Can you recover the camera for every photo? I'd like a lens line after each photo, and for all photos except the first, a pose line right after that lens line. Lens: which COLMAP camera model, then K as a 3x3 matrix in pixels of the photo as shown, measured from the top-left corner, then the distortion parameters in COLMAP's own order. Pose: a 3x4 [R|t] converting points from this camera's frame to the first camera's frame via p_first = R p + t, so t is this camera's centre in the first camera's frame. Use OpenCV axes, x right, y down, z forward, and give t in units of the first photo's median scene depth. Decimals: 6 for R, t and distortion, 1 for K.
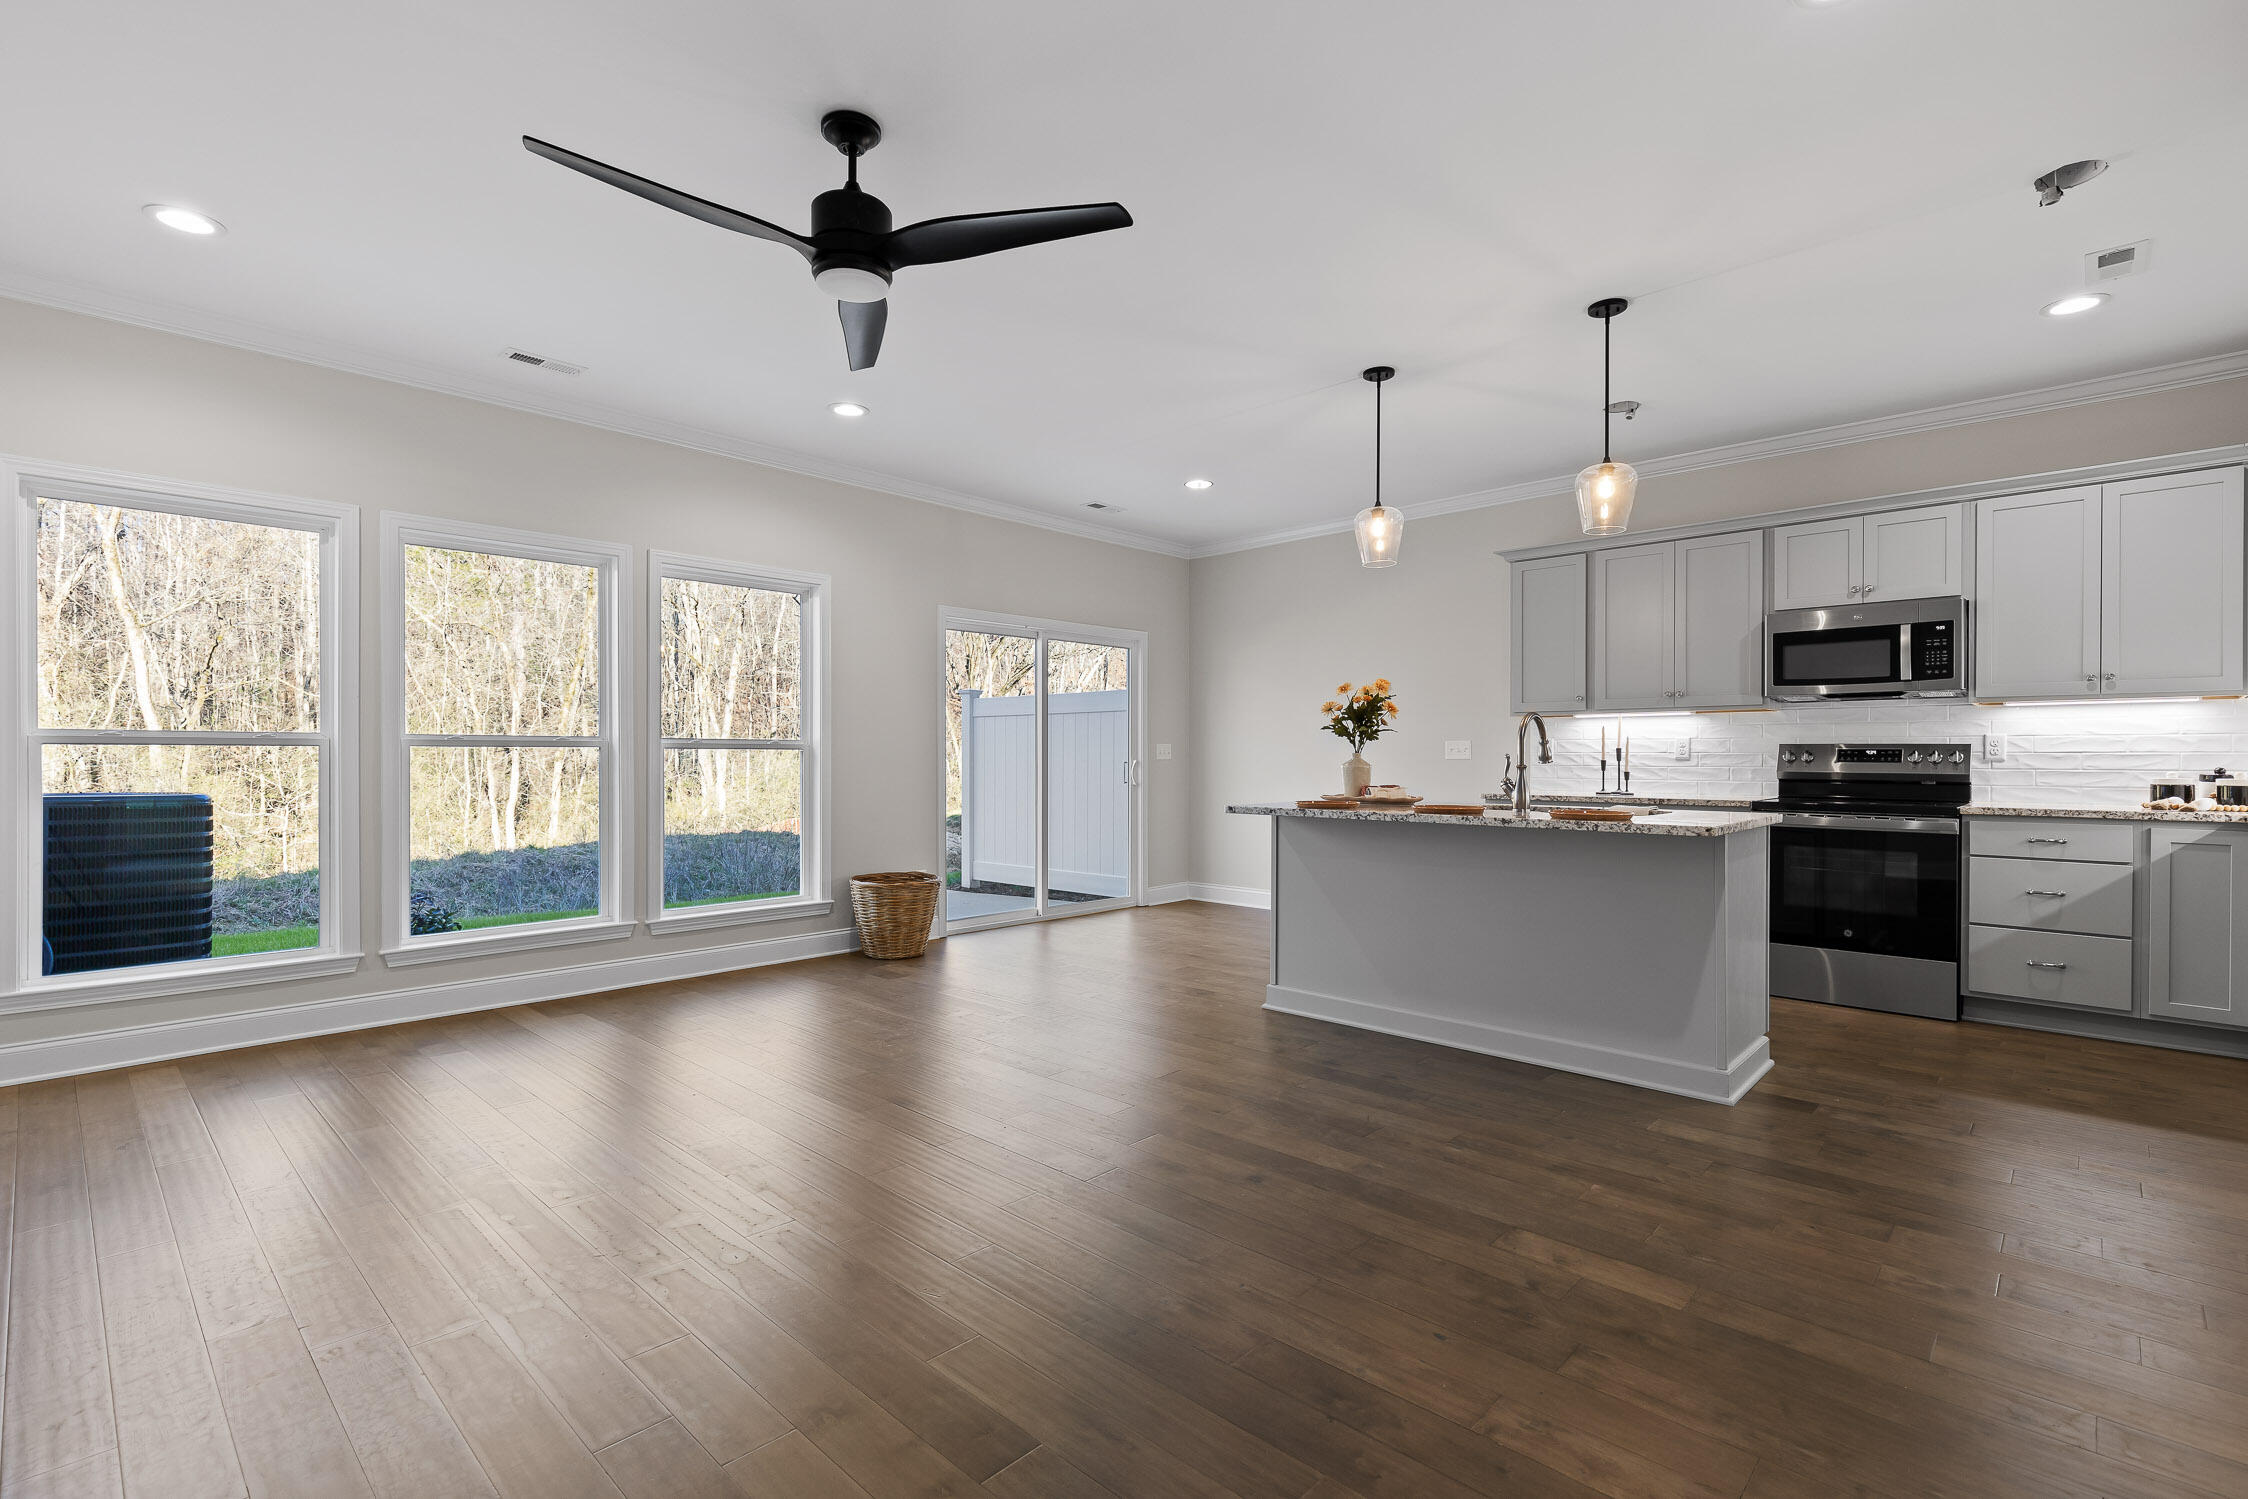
lens RADIAL K [[1029.8, 0, 1136.3], [0, 1029.8, 752.8], [0, 0, 1]] dist [0.026662, 0.000246]
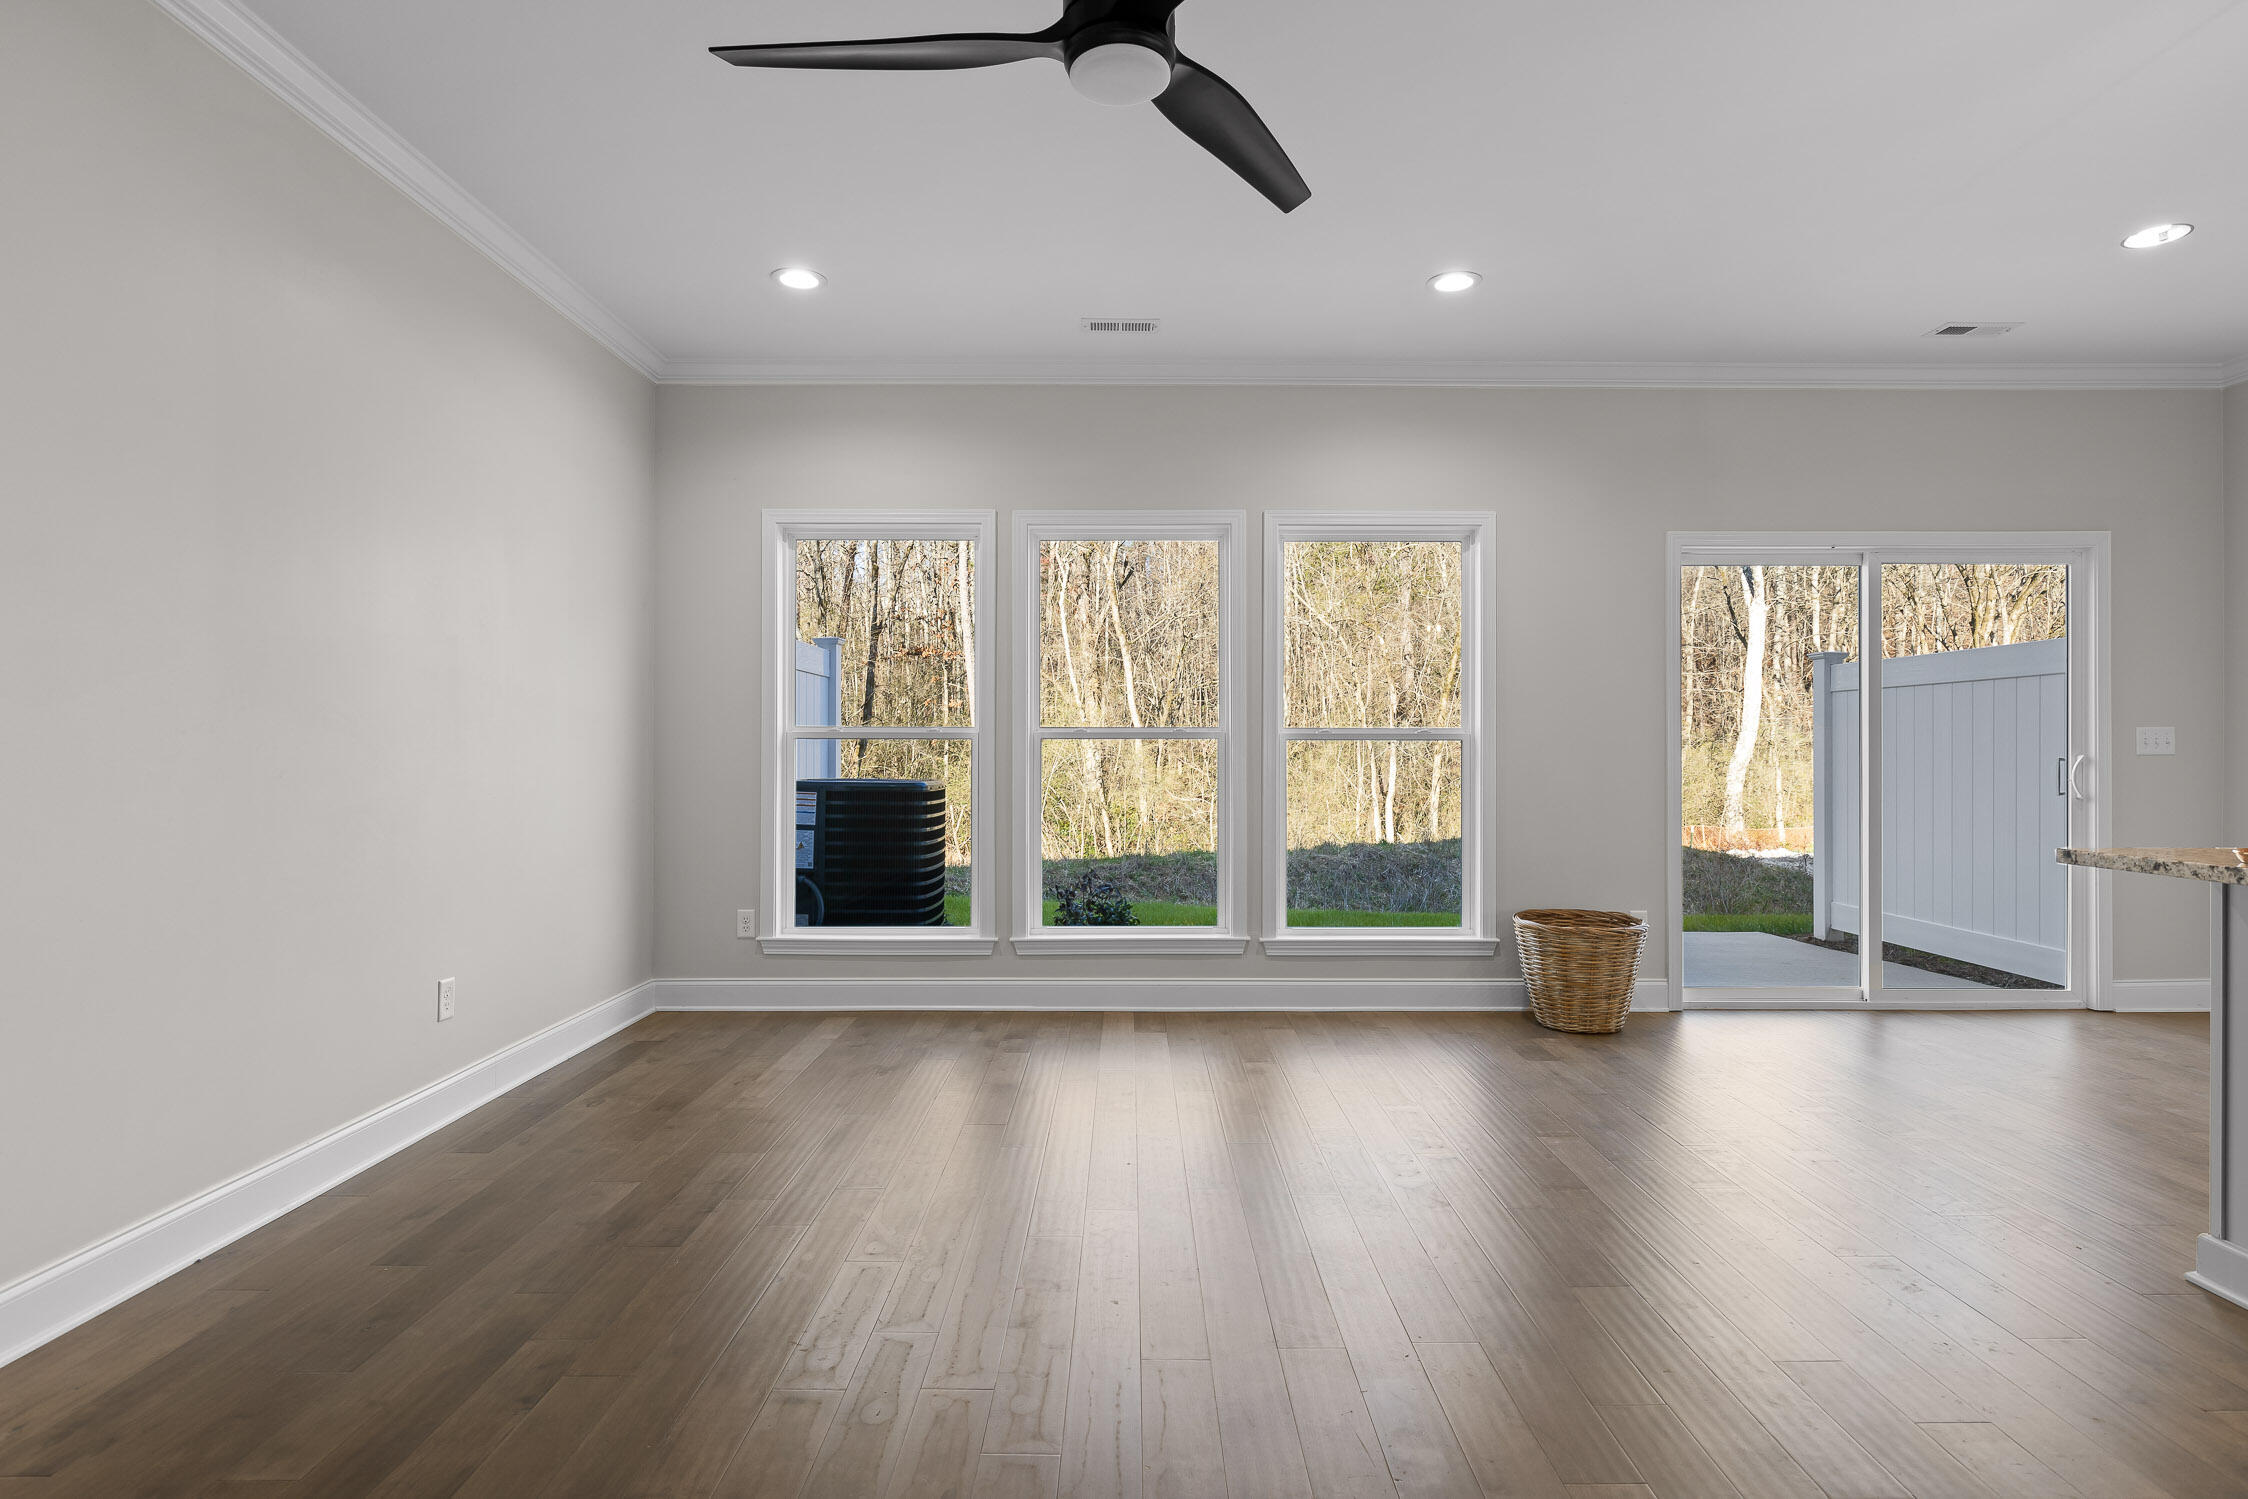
lens RADIAL K [[1169.5, 0, 1147.9], [0, 1169.5, 742.2], [0, 0, 1]] dist [0.016144, 0.002645]
pose [[0.695544, -0.004126, -0.718471, 0.150544], [0.003047, 0.999991, -0.002794, -0.000202], [0.718477, -0.000246, 0.695551, 0.222321]]
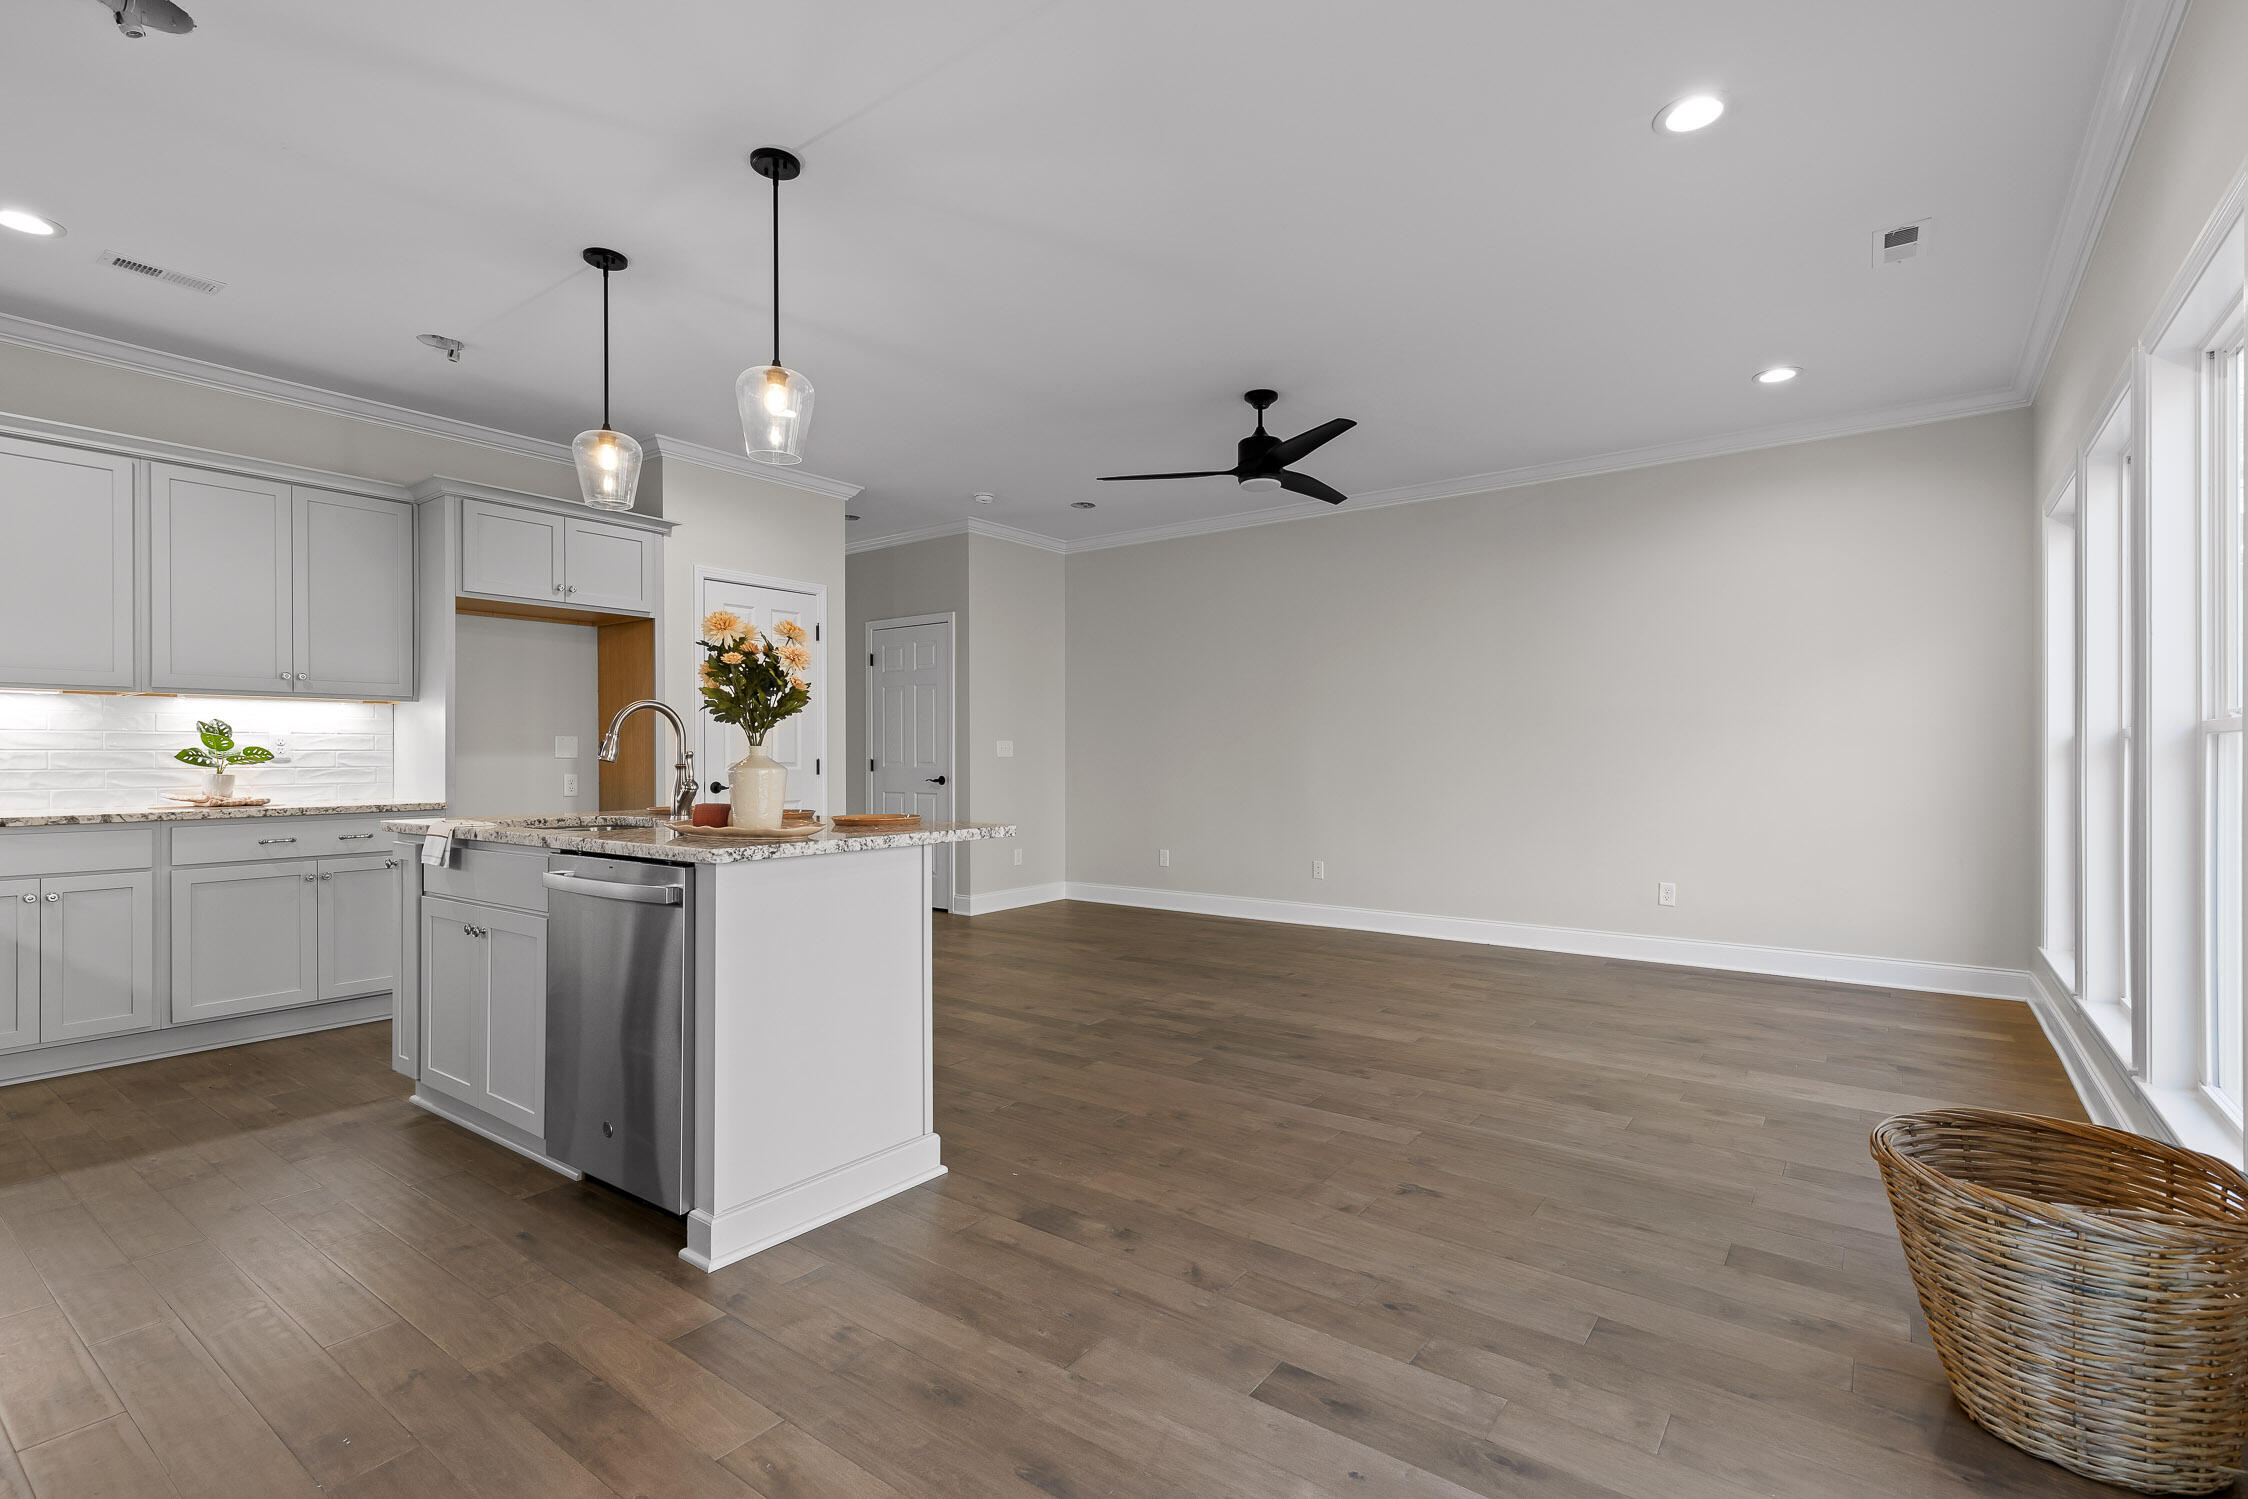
lens RADIAL K [[1029.8, 0, 1139.2], [0, 1029.8, 754.3], [0, 0, 1]] dist [0.026662, 0.000246]
pose [[-0.991972, -0.000283, -0.126457, 0.069990], [0.000055, 0.999996, -0.002670, 0.003848], [0.126457, -0.002655, -0.991969, 1.305473]]
